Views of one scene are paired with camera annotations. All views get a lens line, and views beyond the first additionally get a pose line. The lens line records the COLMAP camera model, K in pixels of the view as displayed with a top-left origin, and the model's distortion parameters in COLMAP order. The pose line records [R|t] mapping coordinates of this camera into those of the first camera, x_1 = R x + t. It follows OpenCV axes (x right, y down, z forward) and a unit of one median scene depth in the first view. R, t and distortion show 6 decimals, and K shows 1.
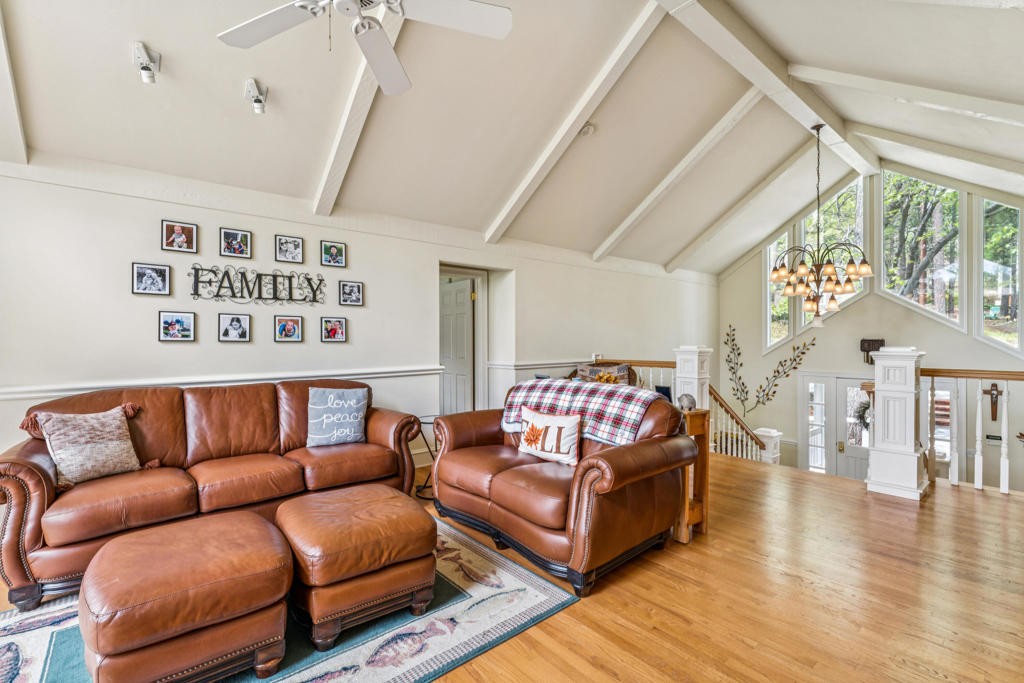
lens RADIAL K [[459.7, 0, 512.4], [0, 459.7, 342.4], [0, 0, 1]] dist [0.005494, -0.000966]
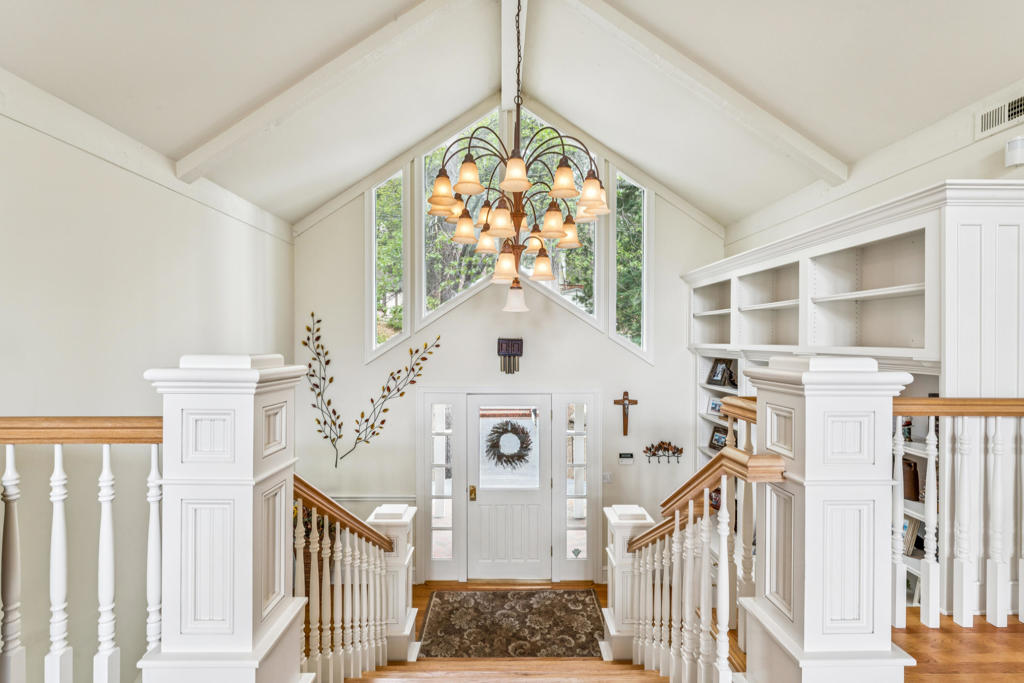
lens RADIAL K [[459.7, 0, 511.0], [0, 459.7, 343.6], [0, 0, 1]] dist [0.005494, -0.000966]
pose [[0.627596, 0.000029, 0.778539, 0.197238], [-0.001883, 0.999997, 0.001481, 0.000168], [-0.778537, -0.002395, 0.627595, 0.489348]]
